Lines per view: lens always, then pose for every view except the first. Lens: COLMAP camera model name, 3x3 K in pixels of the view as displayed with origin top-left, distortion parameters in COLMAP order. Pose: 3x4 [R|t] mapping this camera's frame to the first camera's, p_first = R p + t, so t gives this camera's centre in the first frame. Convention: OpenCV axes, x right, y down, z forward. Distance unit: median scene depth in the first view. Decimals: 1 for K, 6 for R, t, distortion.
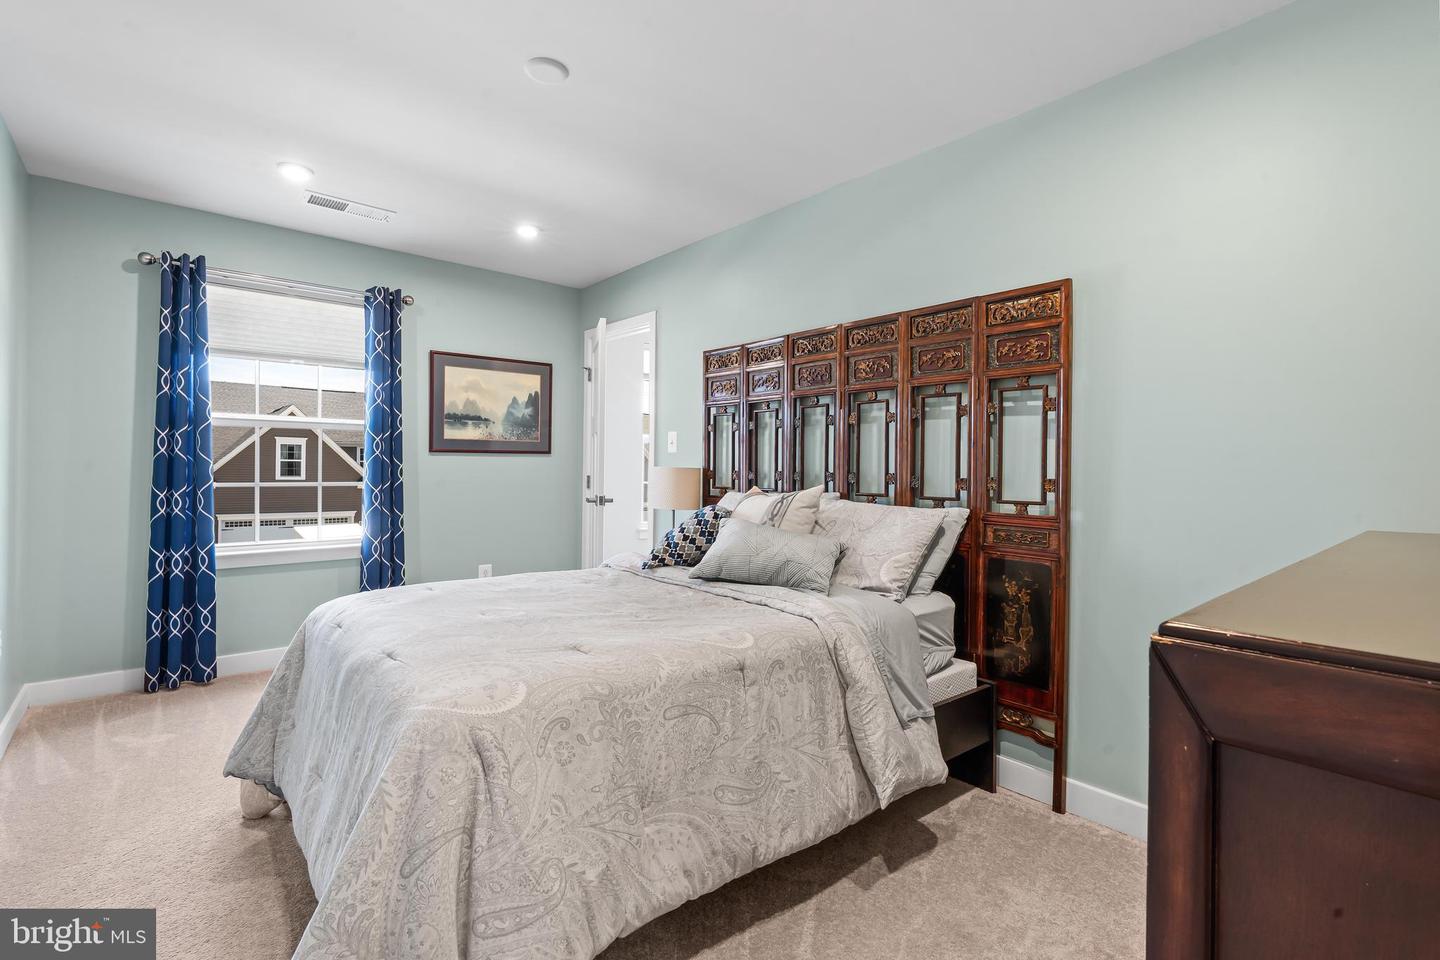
lens RADIAL K [[658.3, 0, 722.9], [0, 658.3, 474.0], [0, 0, 1]] dist [-0.002020, 0.001793]
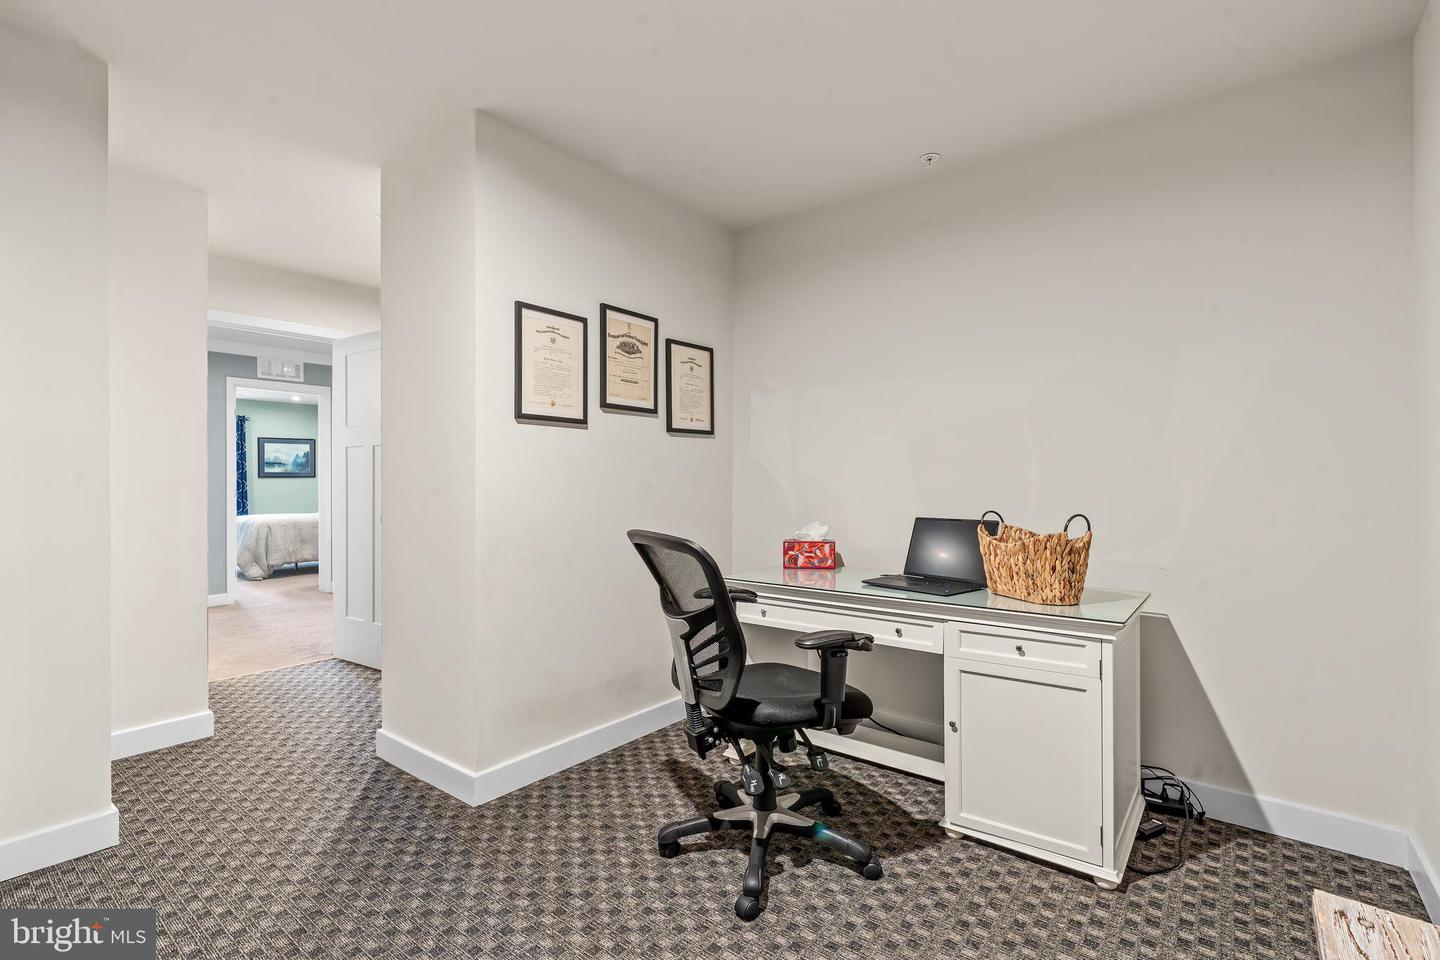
lens RADIAL K [[658.3, 0, 715.8], [0, 658.3, 482.0], [0, 0, 1]] dist [-0.002020, 0.001793]
pose [[0.983185, -0.015372, 0.181964, 0.790625], [0.016177, 0.999865, -0.002939, 0.018207], [-0.181894, 0.005834, 0.983301, -1.735923]]
